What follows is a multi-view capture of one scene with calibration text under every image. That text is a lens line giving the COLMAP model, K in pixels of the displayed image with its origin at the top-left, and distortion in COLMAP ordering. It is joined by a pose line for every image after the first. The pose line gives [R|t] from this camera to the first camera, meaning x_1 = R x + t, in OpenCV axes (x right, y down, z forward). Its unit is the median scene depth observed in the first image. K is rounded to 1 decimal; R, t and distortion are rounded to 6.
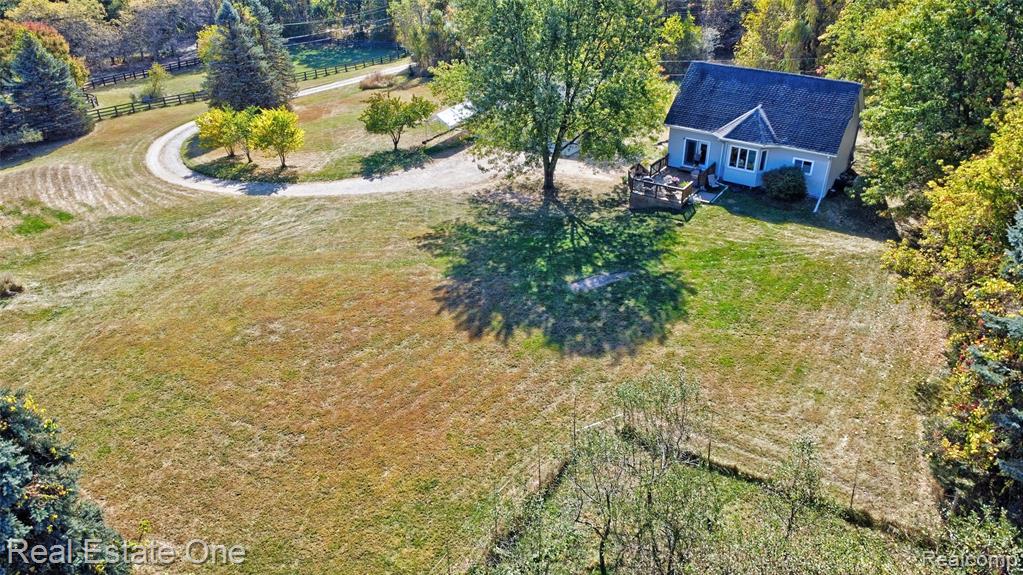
lens RADIAL K [[750.9, 0, 511.8], [0, 750.9, 288.1], [0, 0, 1]] dist [-0.013796, -0.001363]
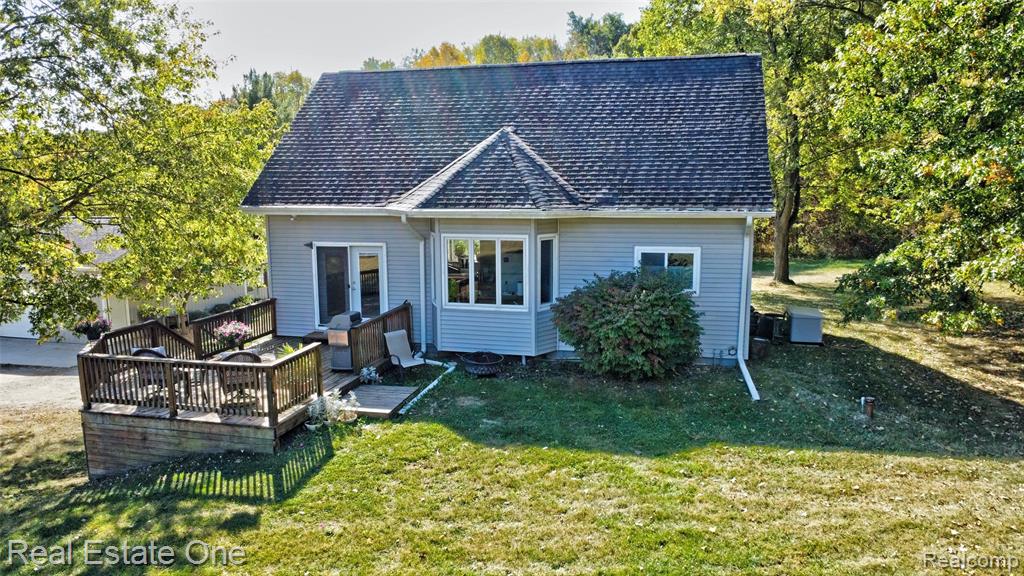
lens RADIAL K [[751.6, 0, 511.2], [0, 751.6, 289.7], [0, 0, 1]] dist [-0.013796, -0.001363]
pose [[0.940084, -0.051496, 0.337033, 0.215644], [0.167522, 0.930738, -0.325059, -0.061599], [-0.296950, 0.362043, 0.883598, 0.735403]]
